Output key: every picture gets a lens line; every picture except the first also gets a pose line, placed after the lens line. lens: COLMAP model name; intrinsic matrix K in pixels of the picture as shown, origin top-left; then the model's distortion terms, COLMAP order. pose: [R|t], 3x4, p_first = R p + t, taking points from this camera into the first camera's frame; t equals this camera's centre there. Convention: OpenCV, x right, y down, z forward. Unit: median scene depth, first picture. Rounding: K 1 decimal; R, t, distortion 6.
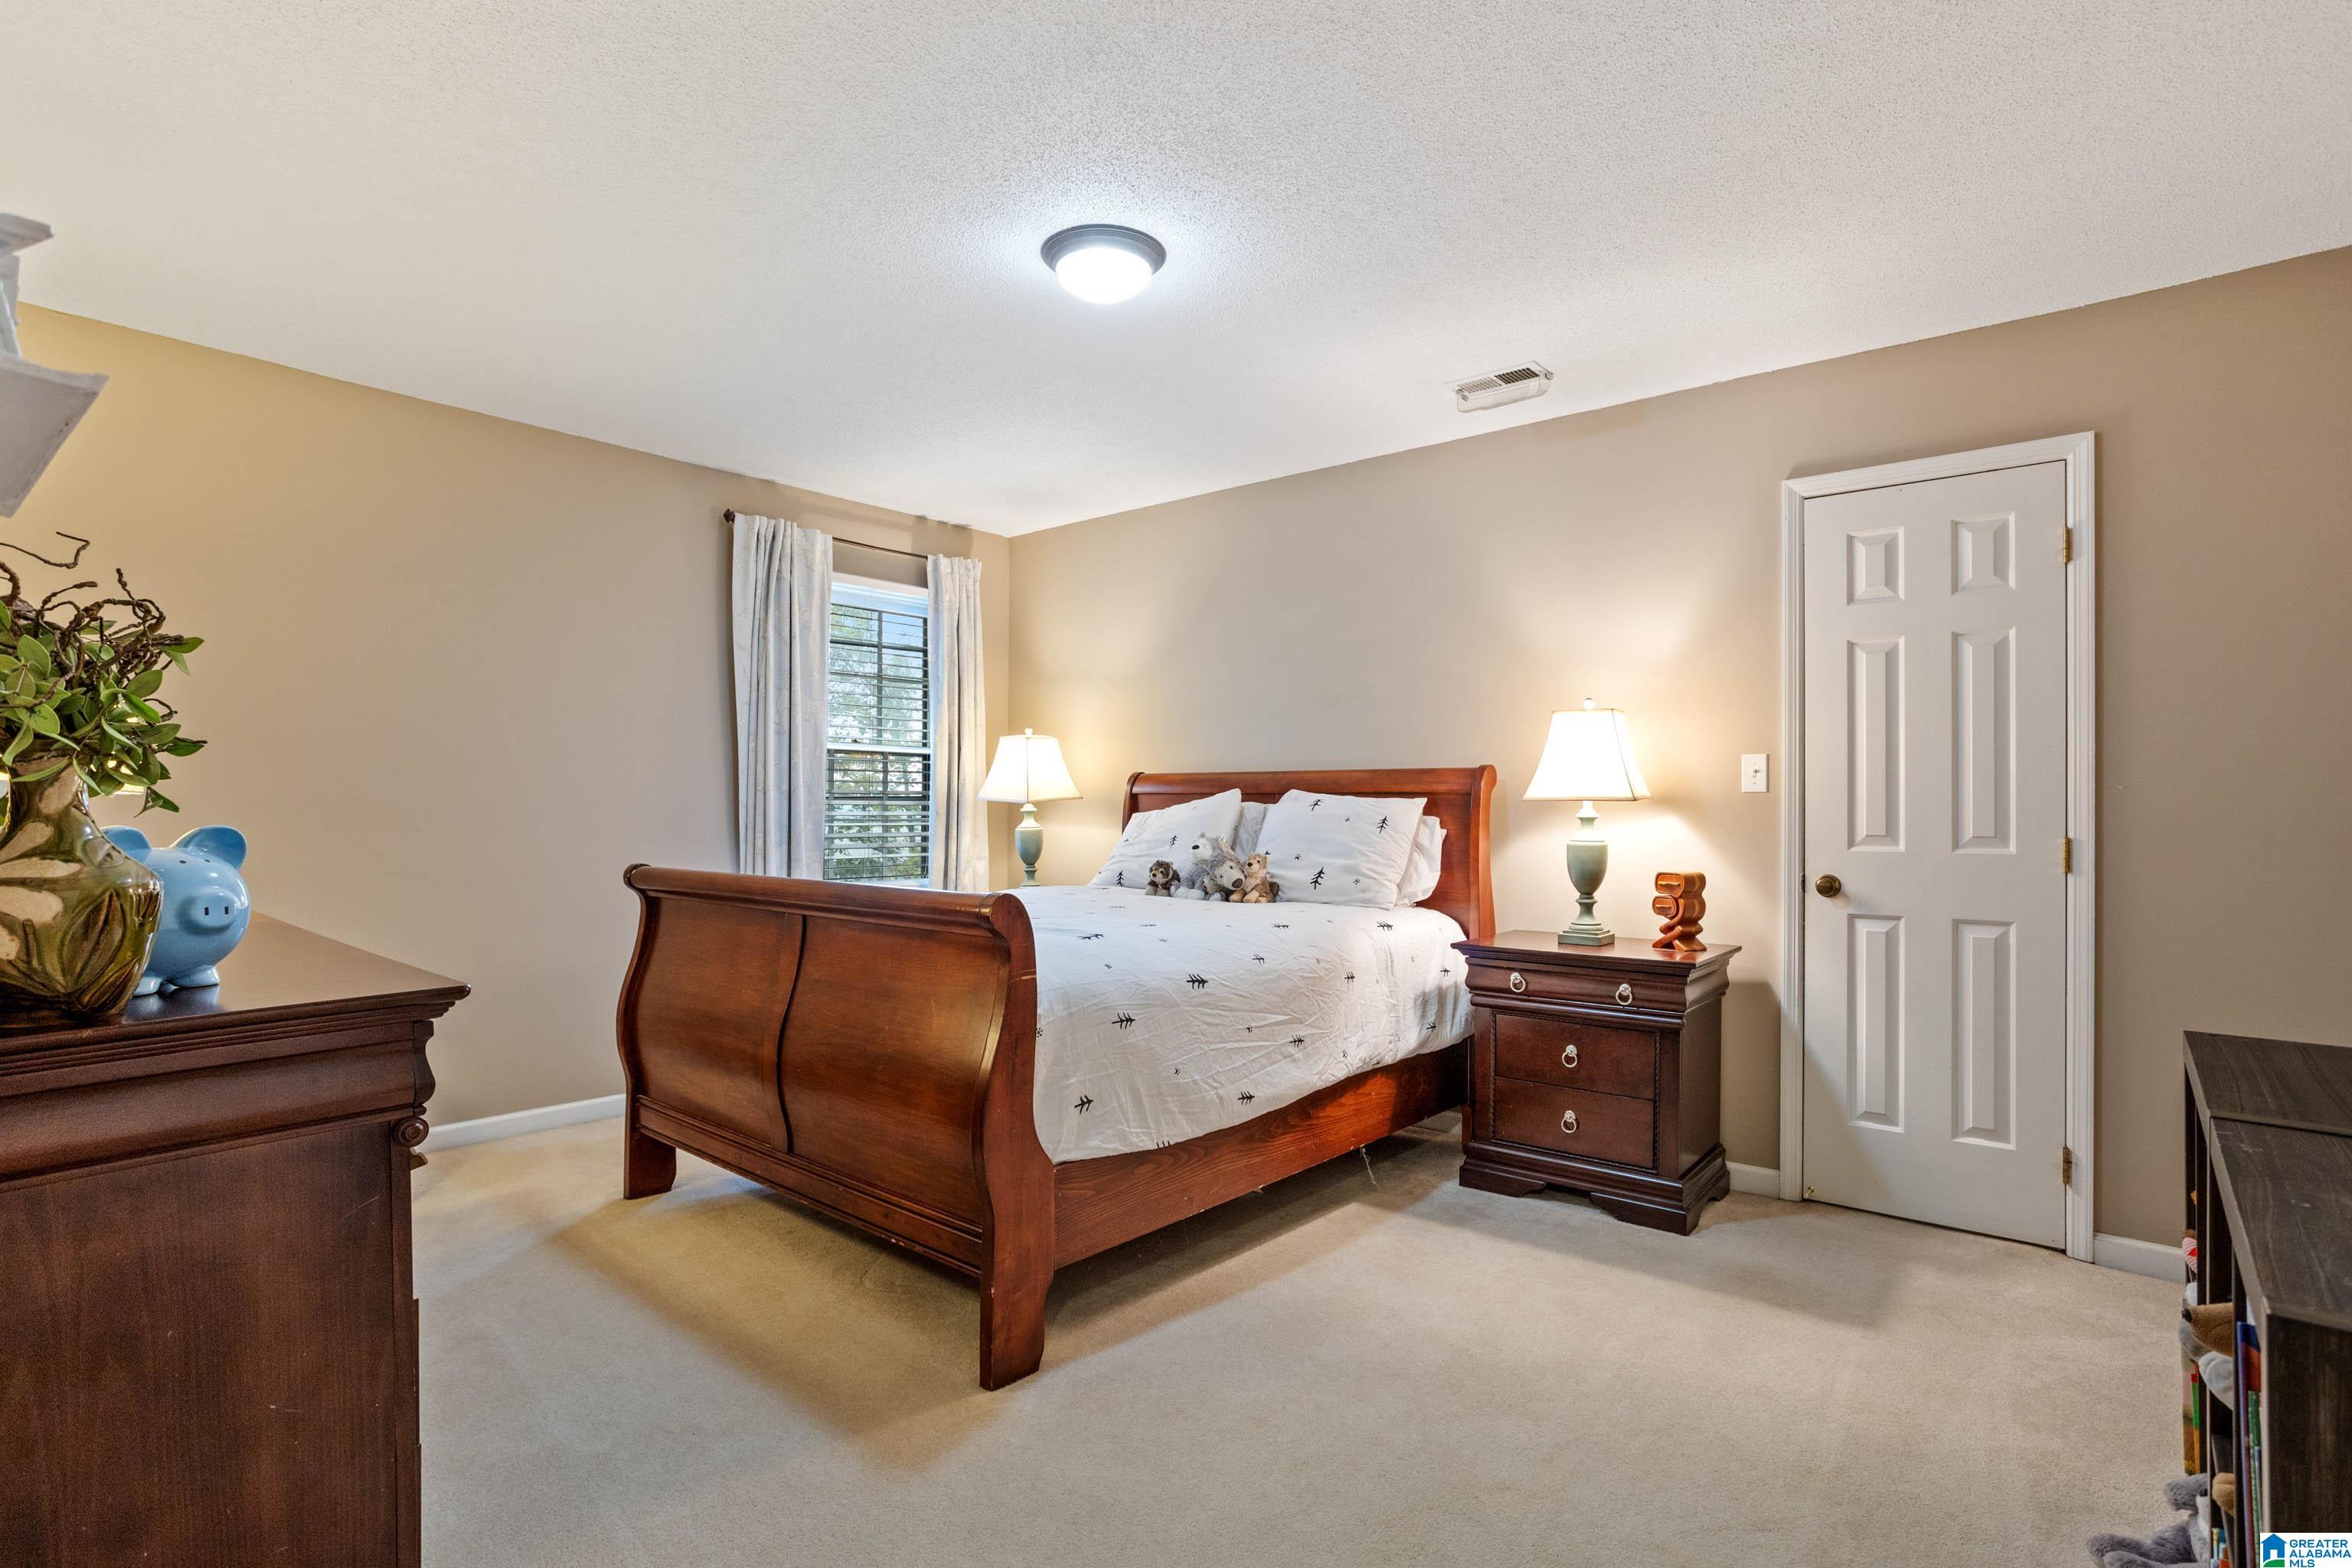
lens RADIAL K [[1146.9, 0, 1179.2], [0, 1146.9, 803.9], [0, 0, 1]] dist [-0.020947, 0.009911]
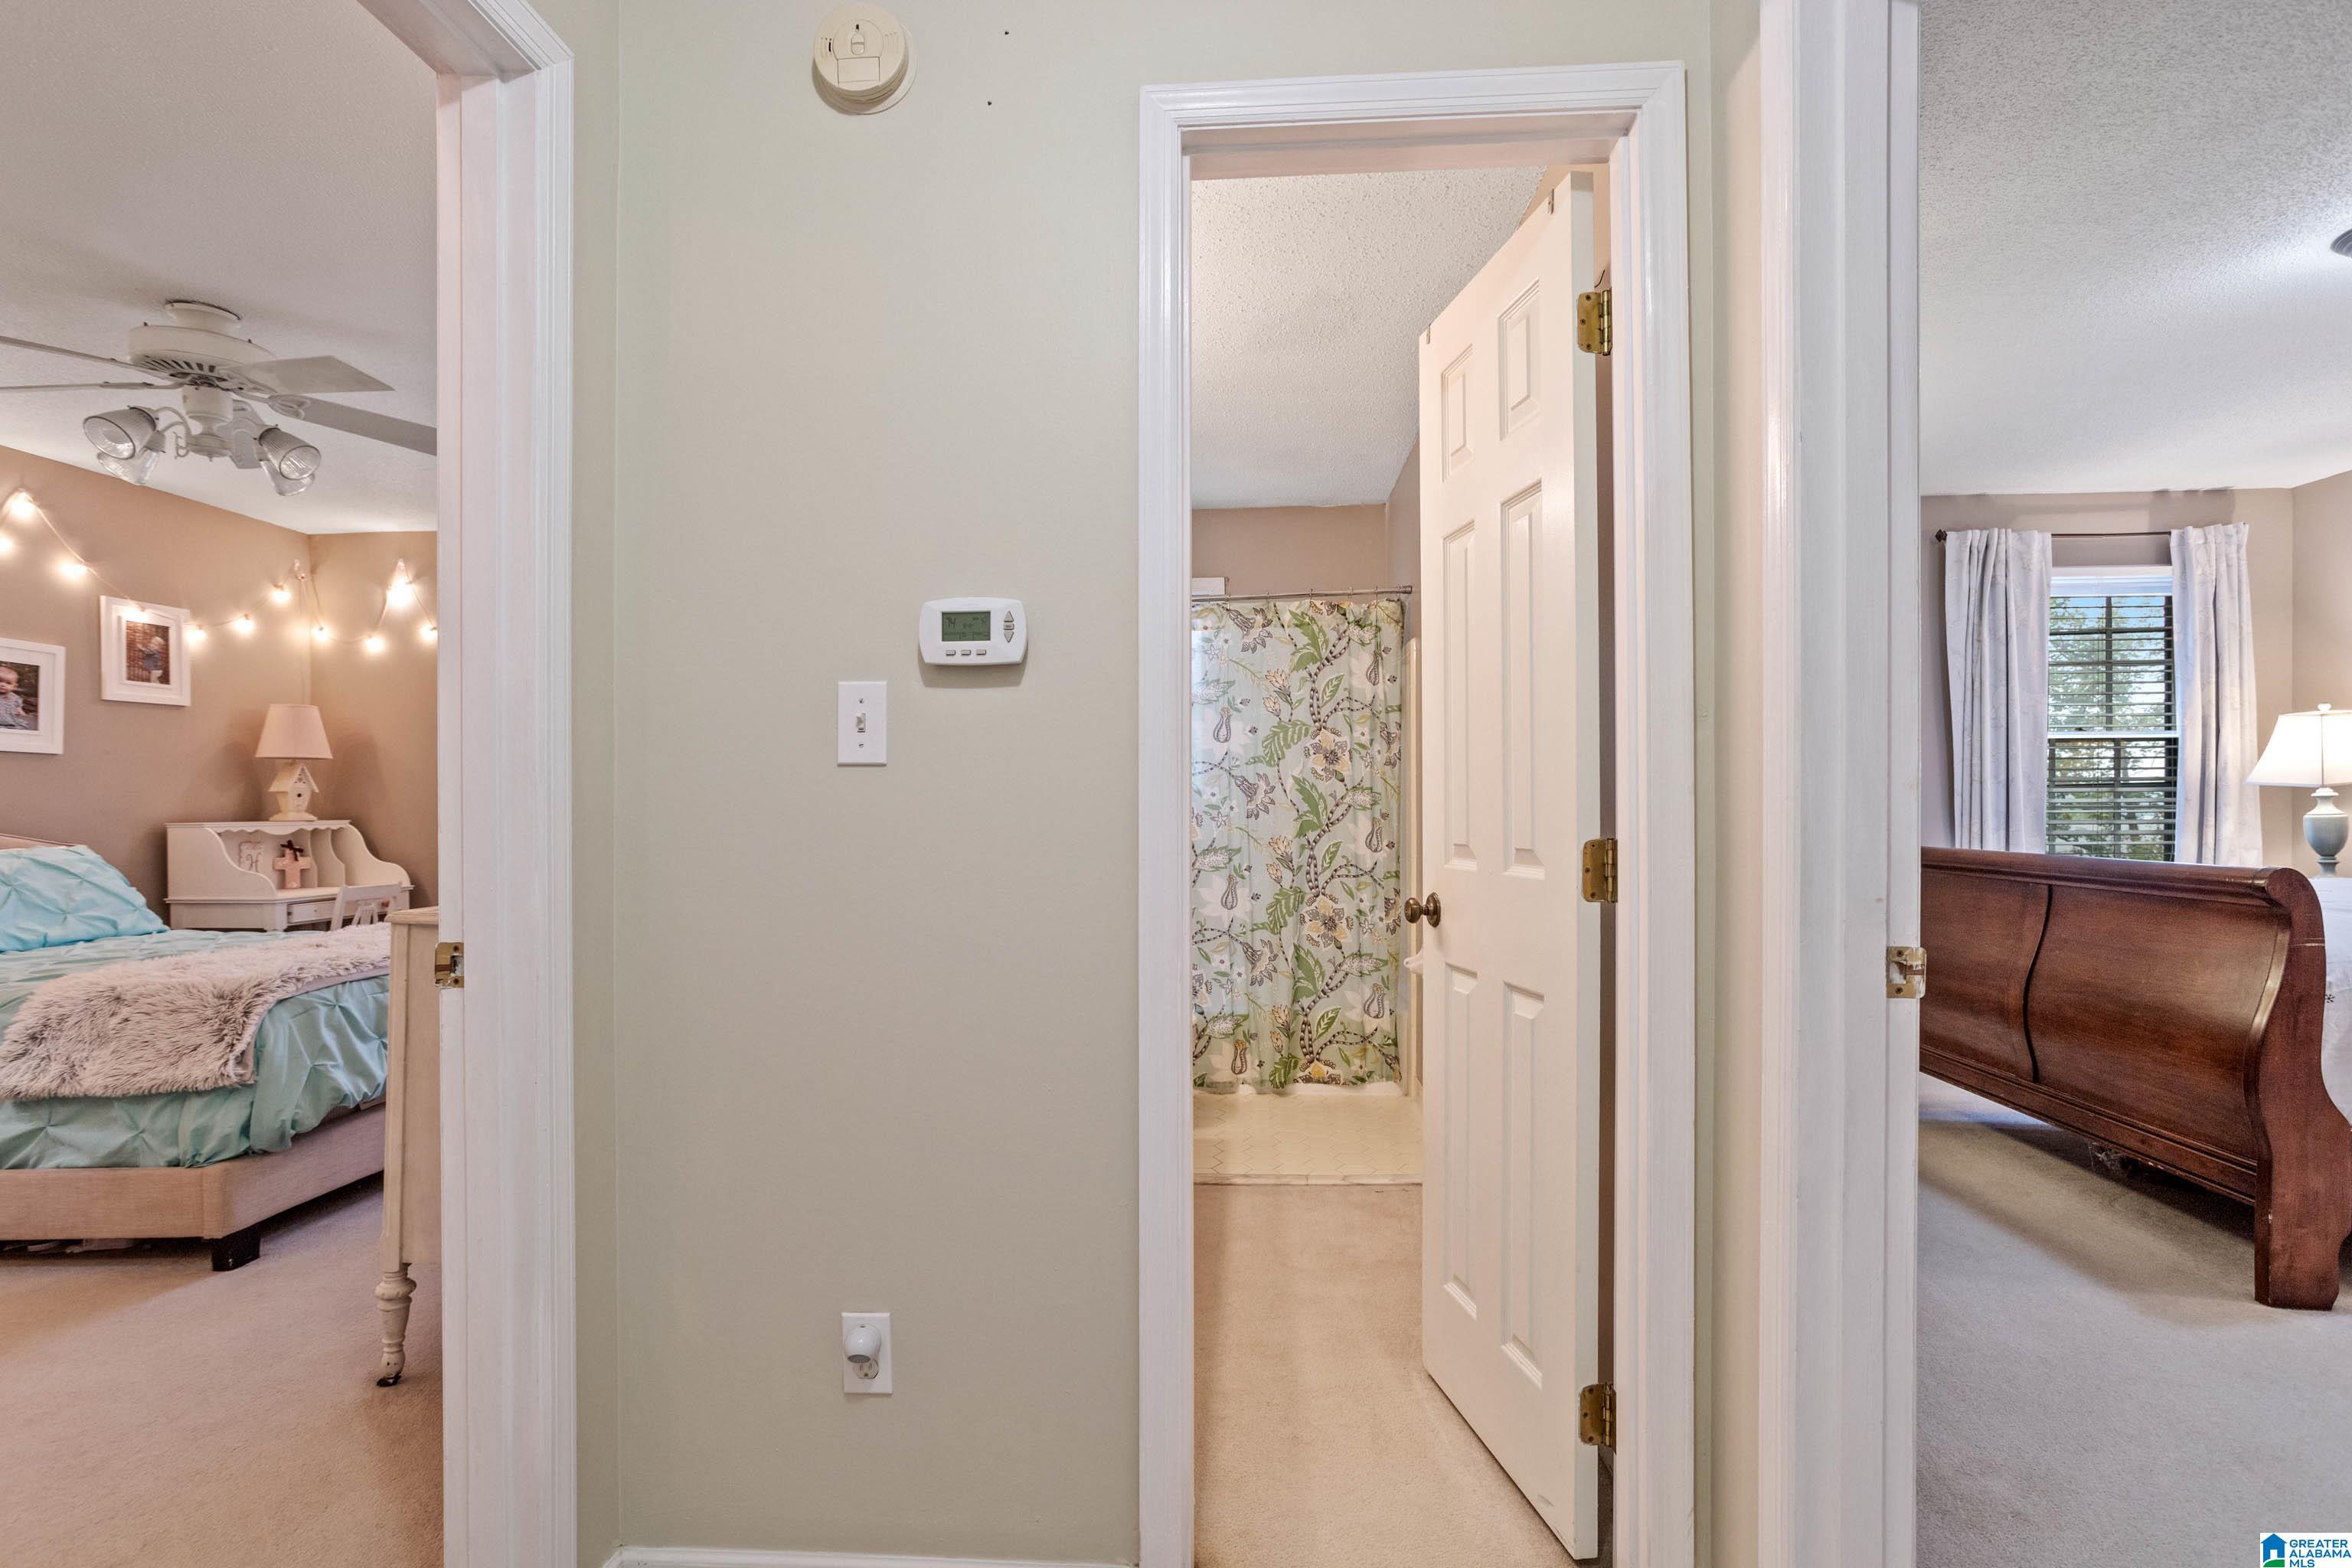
lens RADIAL K [[1146.9, 0, 1135.7], [0, 1146.9, 811.6], [0, 0, 1]] dist [-0.020947, 0.009911]
pose [[0.585596, -0.001696, -0.810602, 0.046819], [0.012824, 0.999892, 0.007172, 0.000222], [0.810502, -0.014596, 0.585554, -0.292667]]
